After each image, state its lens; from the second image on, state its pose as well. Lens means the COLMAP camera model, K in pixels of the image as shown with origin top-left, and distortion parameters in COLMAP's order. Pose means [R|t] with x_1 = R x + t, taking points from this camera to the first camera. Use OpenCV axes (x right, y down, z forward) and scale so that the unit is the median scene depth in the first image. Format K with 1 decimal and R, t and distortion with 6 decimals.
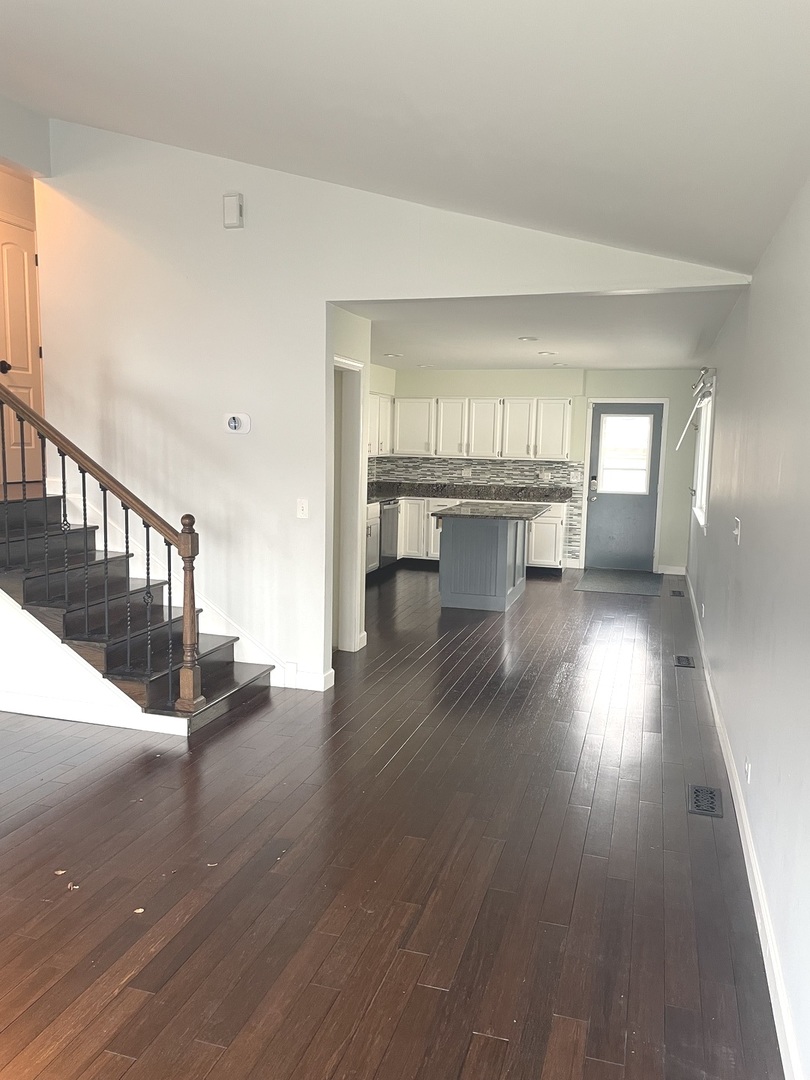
lens RADIAL K [[810.2, 0, 405.0], [0, 810.2, 540.0], [0, 0, 1]] dist [0.034918, -0.001230]
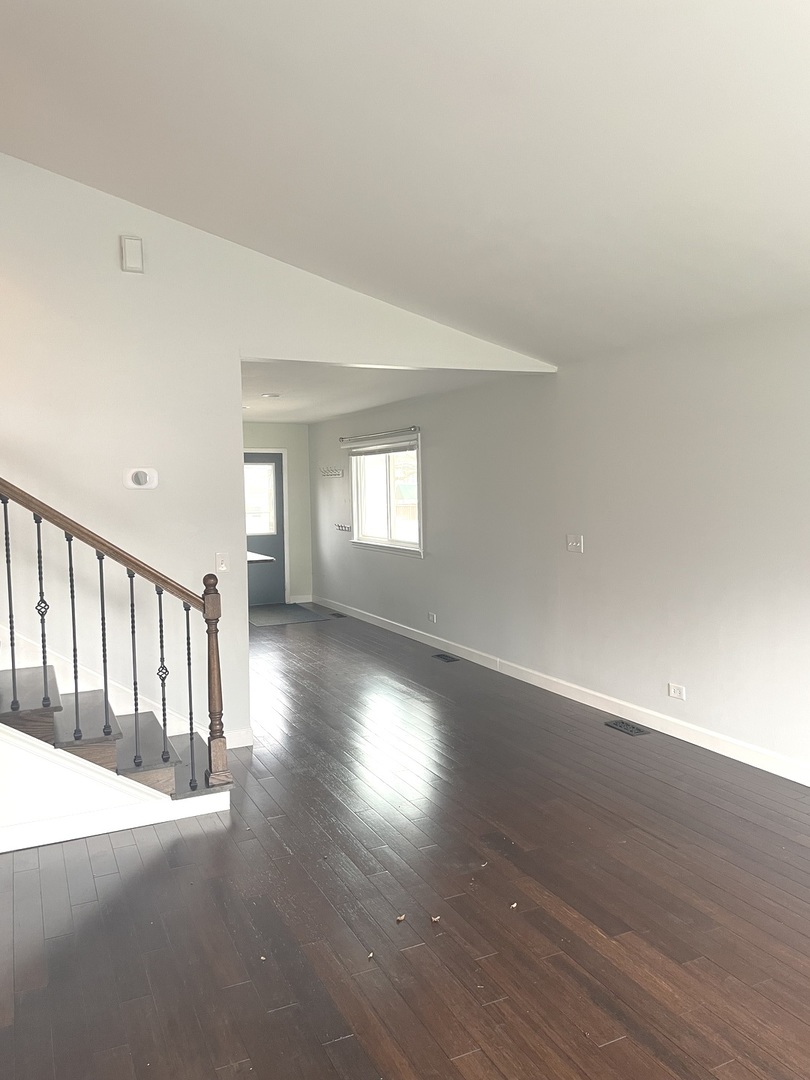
lens RADIAL K [[810.2, 0, 405.0], [0, 810.2, 540.0], [0, 0, 1]] dist [0.034918, -0.001230]
pose [[0.734718, -0.077633, 0.673916, -0.715623], [0.115627, 0.993224, -0.011642, -0.033059], [-0.668446, 0.086476, 0.738716, 0.139978]]
